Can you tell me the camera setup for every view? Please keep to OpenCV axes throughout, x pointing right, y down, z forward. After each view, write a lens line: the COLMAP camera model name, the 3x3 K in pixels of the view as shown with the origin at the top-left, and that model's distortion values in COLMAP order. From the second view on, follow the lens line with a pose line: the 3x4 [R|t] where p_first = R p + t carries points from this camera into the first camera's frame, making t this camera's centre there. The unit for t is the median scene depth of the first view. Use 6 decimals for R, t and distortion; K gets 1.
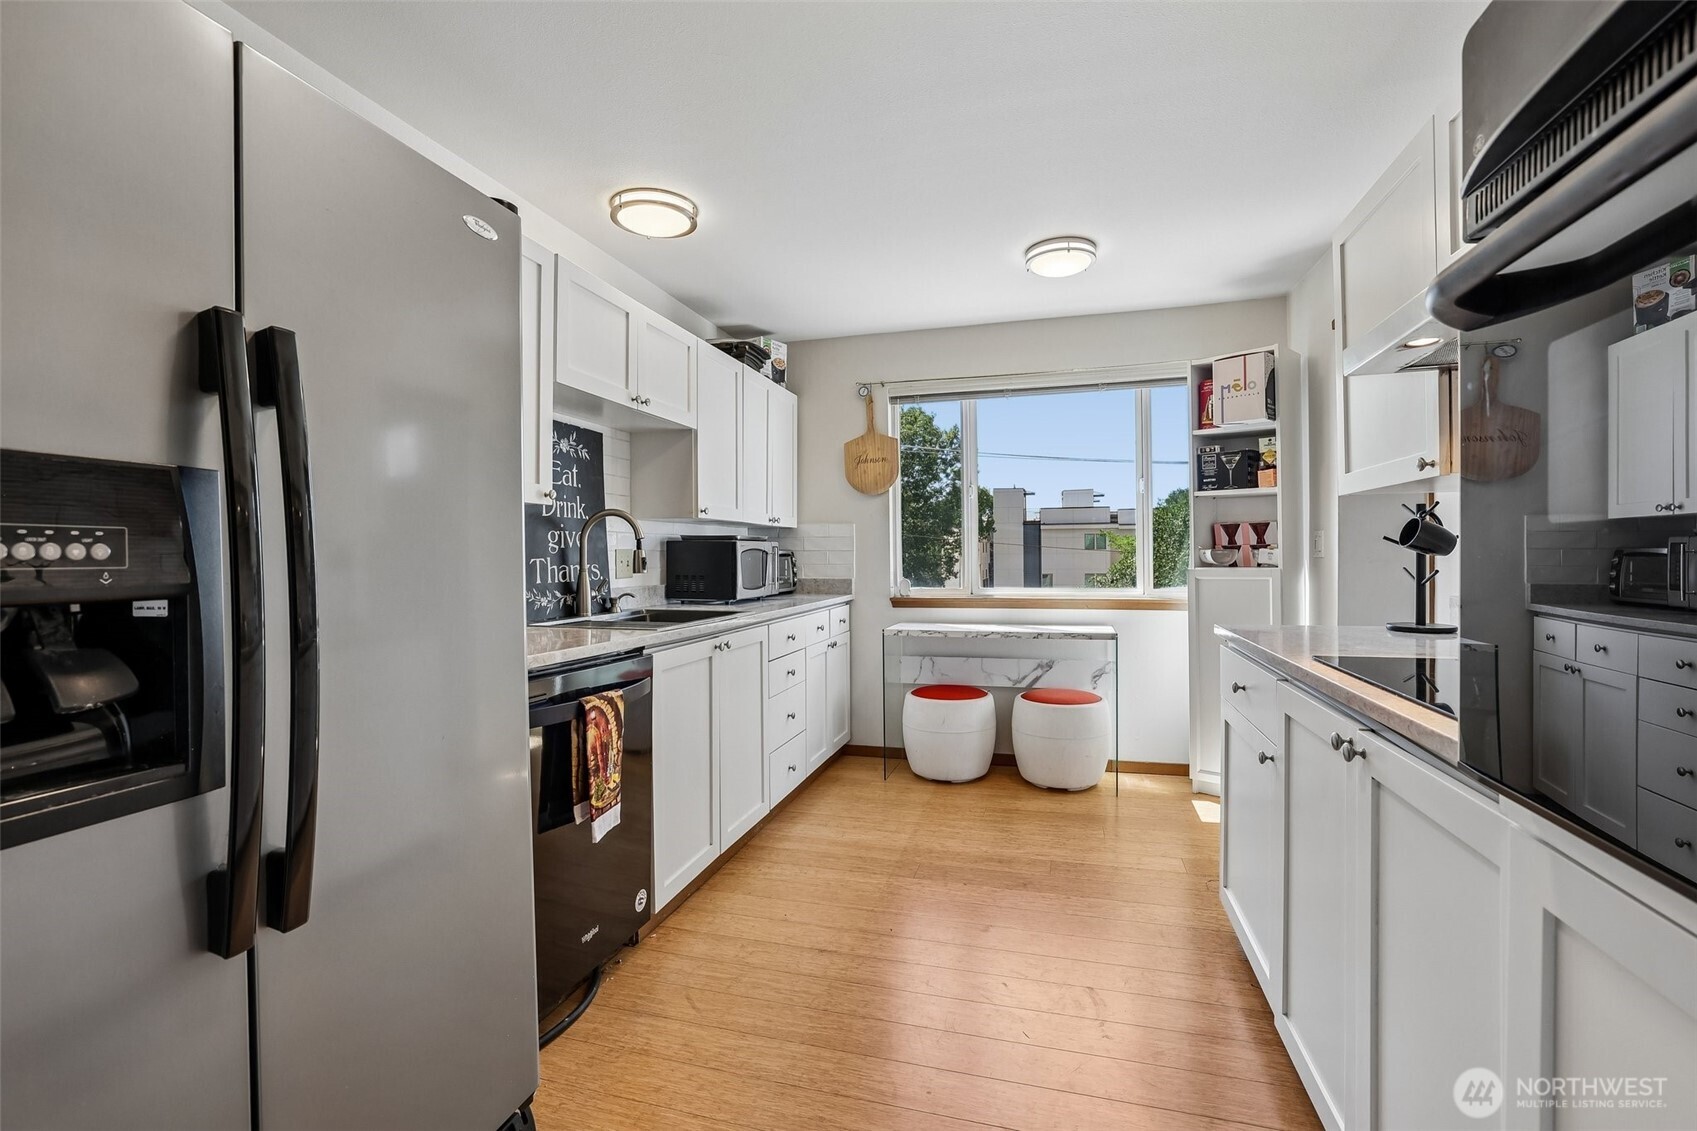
lens RADIAL K [[738.1, 0, 842.6], [0, 738.1, 557.8], [0, 0, 1]] dist [-0.033196, 0.008123]
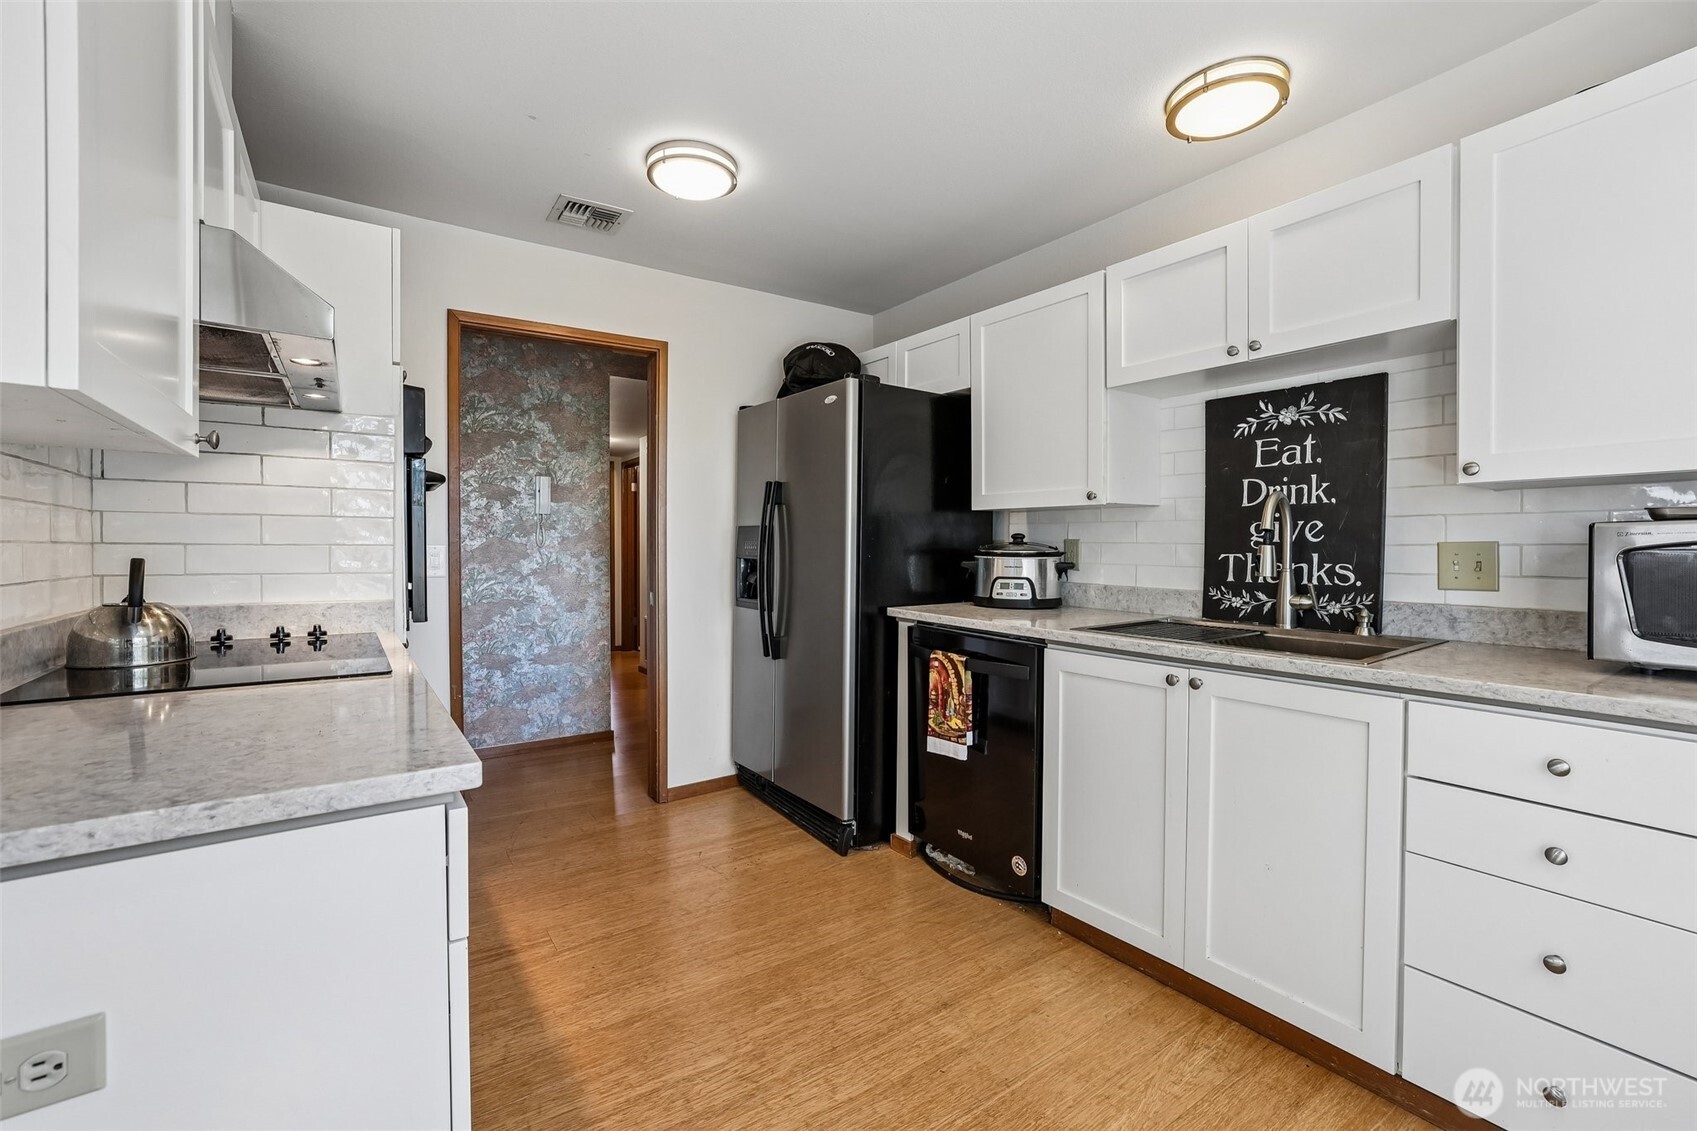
lens RADIAL K [[738.1, 0, 860.4], [0, 738.1, 562.7], [0, 0, 1]] dist [-0.033196, 0.008123]
pose [[-0.610837, 0.024330, -0.791382, 0.404044], [-0.000990, 0.999504, 0.031492, -0.011162], [0.791756, 0.020020, -0.610510, 0.818423]]
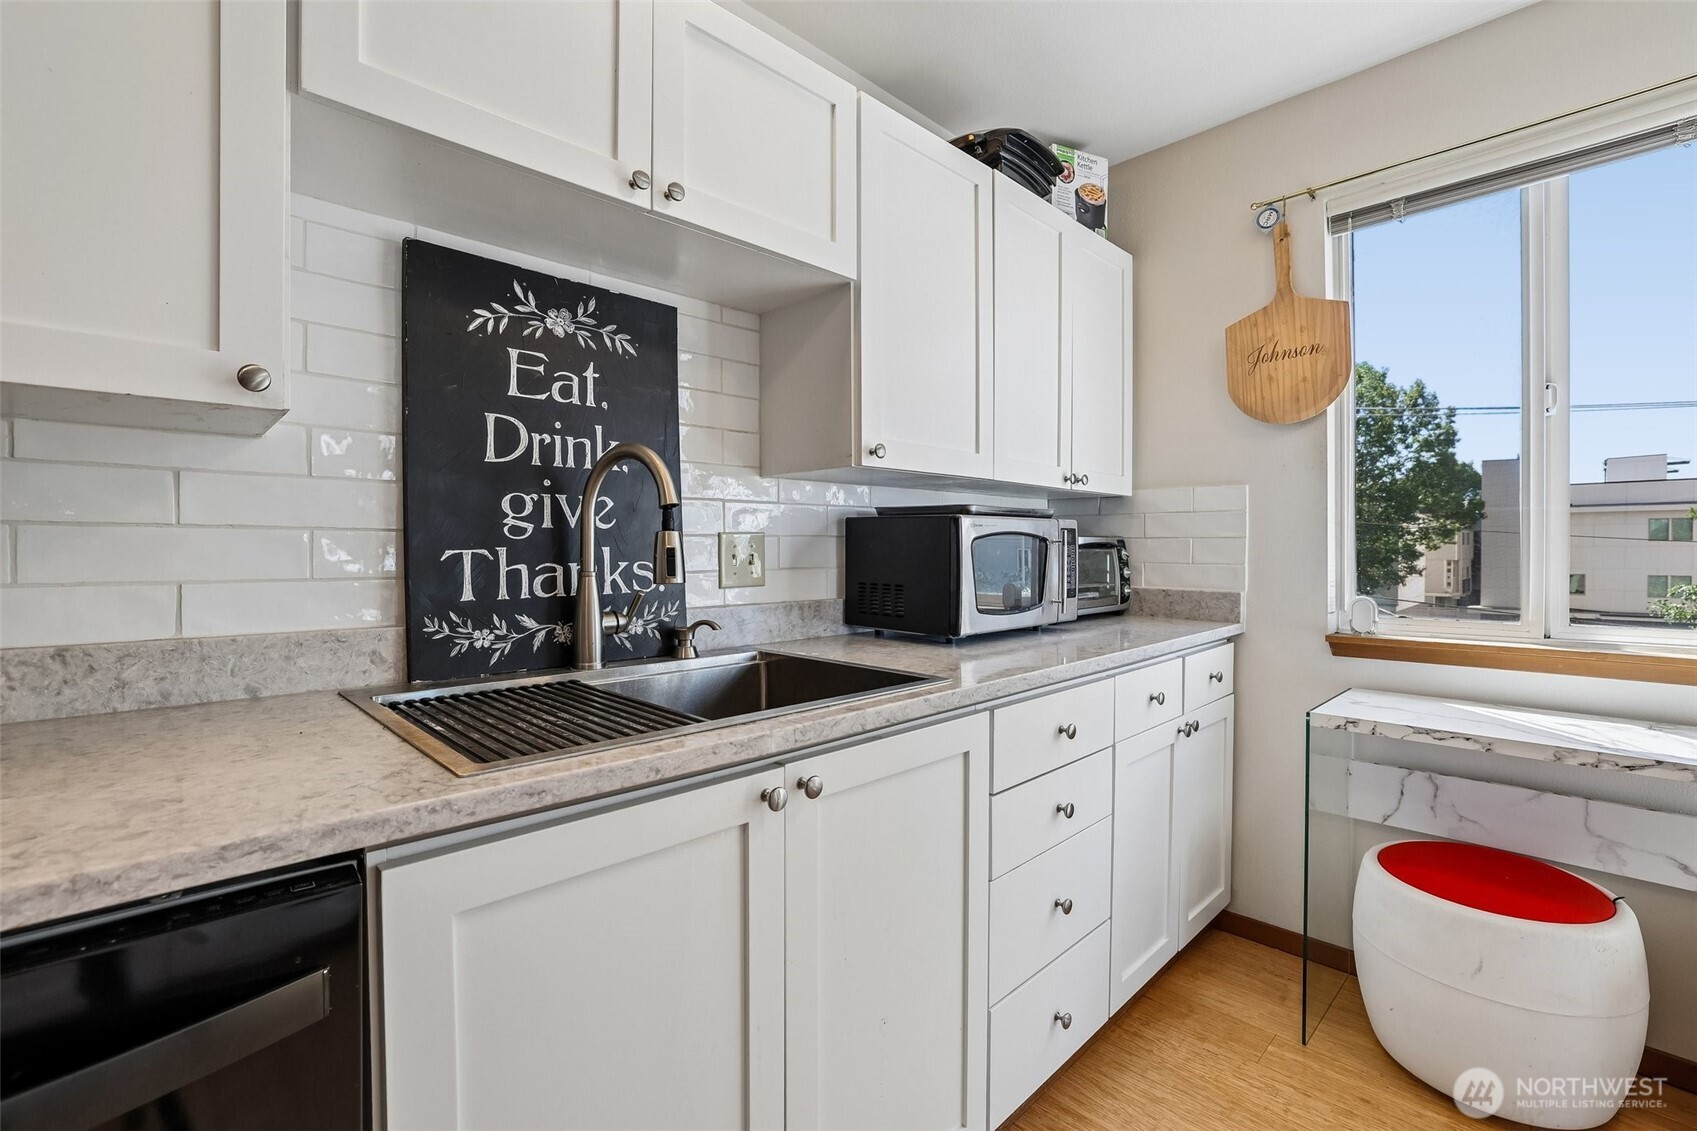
lens RADIAL K [[738.1, 0, 852.4], [0, 738.1, 554.5], [0, 0, 1]] dist [-0.033196, 0.008123]
pose [[0.873242, 0.011063, -0.487161, 0.027822], [-0.006841, 0.999922, 0.010445, -0.001561], [0.487238, -0.005789, 0.873250, 0.483415]]
